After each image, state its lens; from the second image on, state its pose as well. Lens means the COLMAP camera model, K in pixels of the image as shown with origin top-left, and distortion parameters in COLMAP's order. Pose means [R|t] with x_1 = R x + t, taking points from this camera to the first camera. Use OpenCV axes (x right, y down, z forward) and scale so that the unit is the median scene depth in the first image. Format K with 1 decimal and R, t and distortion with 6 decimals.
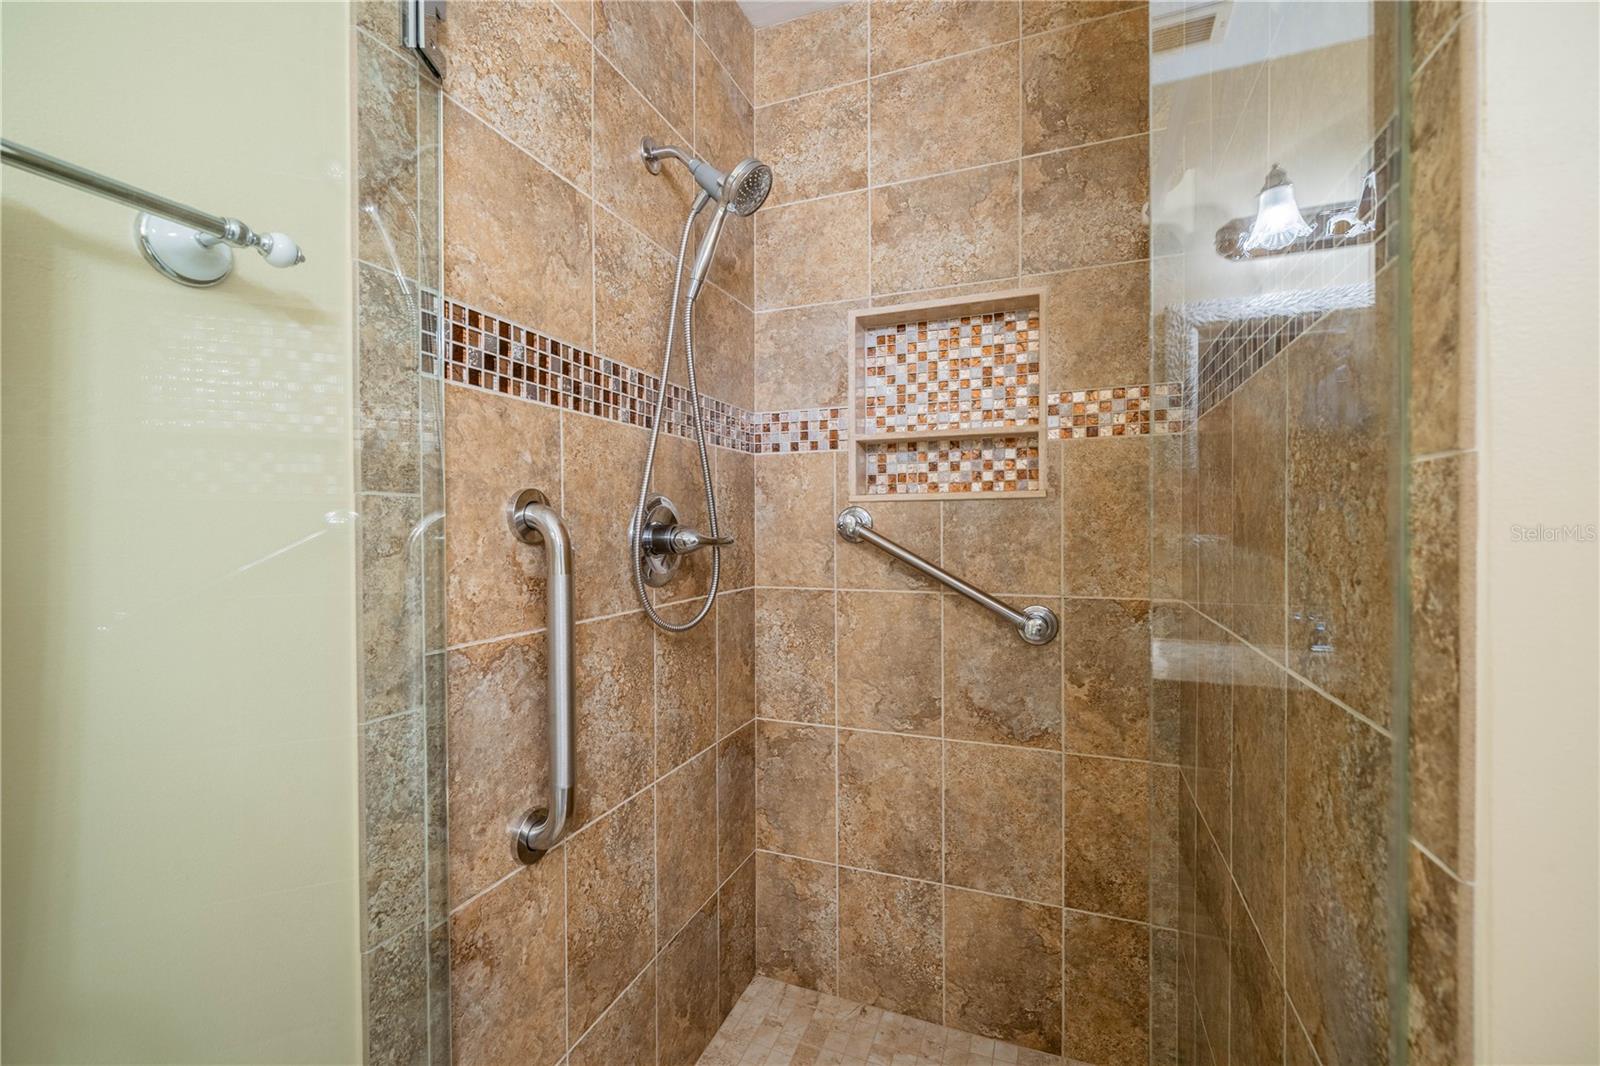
lens RADIAL K [[671.4, 0, 793.4], [0, 671.4, 535.6], [0, 0, 1]] dist [-0.003849, 0.000106]
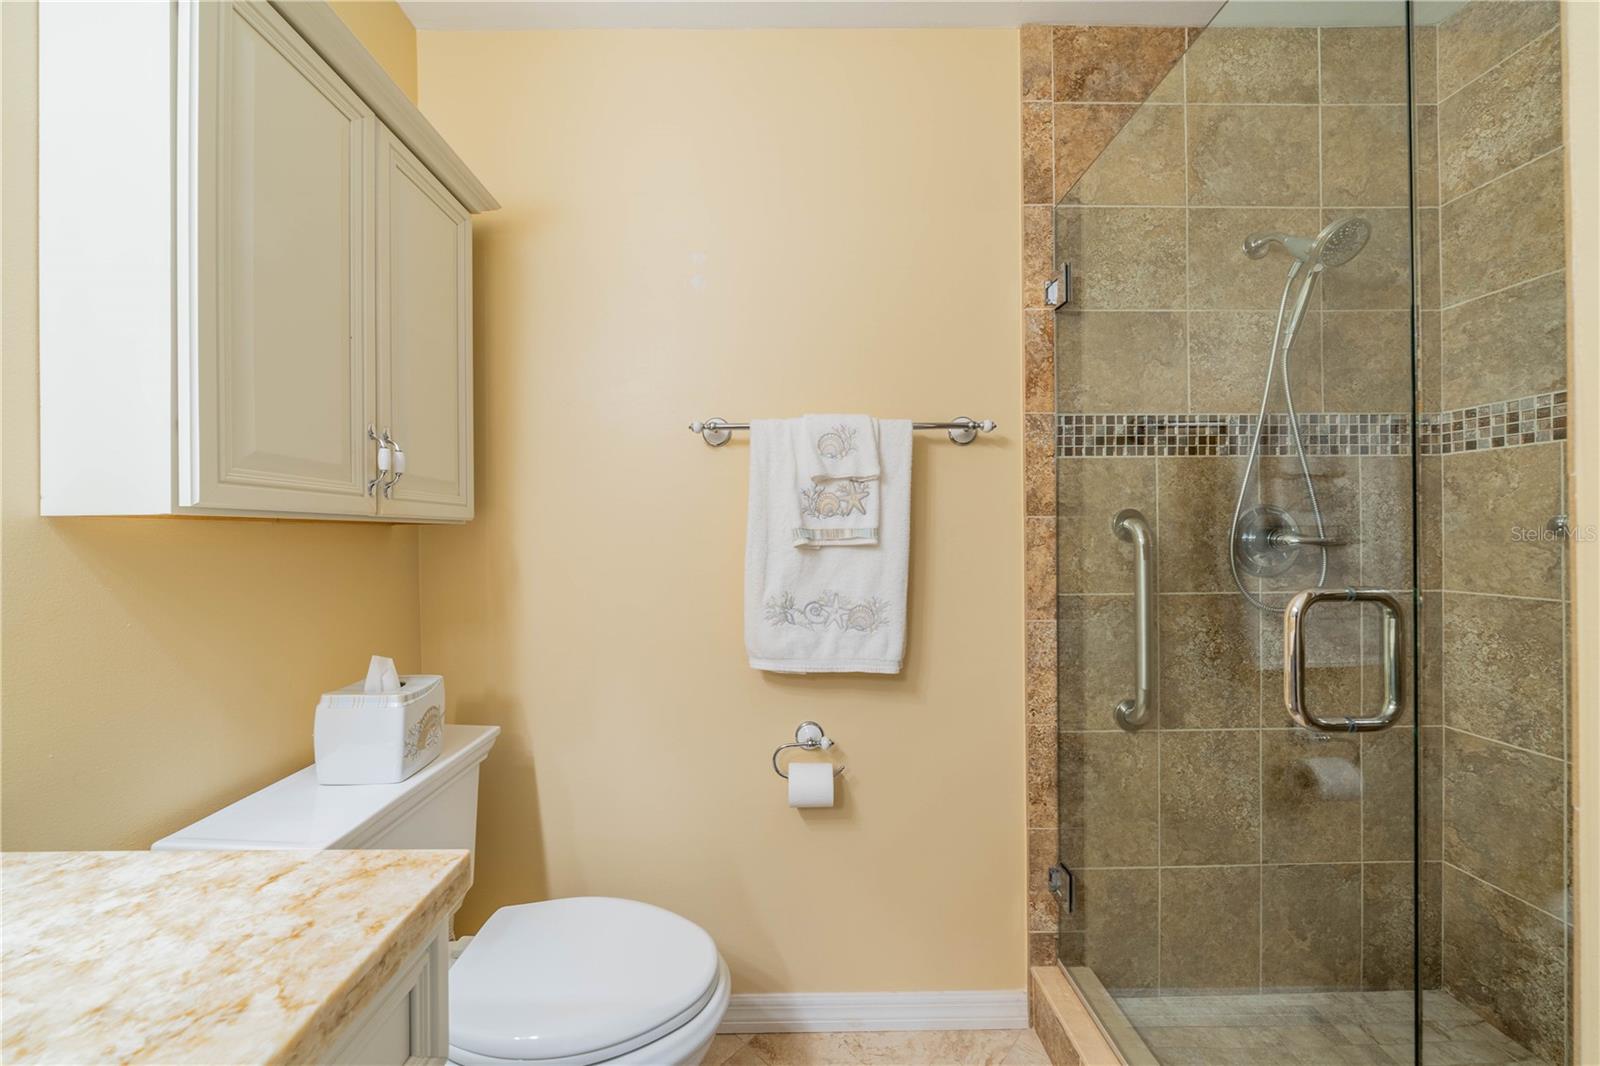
lens RADIAL K [[548.6, 0, 793.7], [0, 548.6, 532.6], [0, 0, 1]] dist [0.000108, -0.000008]
pose [[0.393197, -0.000110, -0.919454, 0.479809], [-0.005008, 0.999985, -0.002261, -0.002417], [0.919441, 0.005493, 0.393191, -0.281204]]
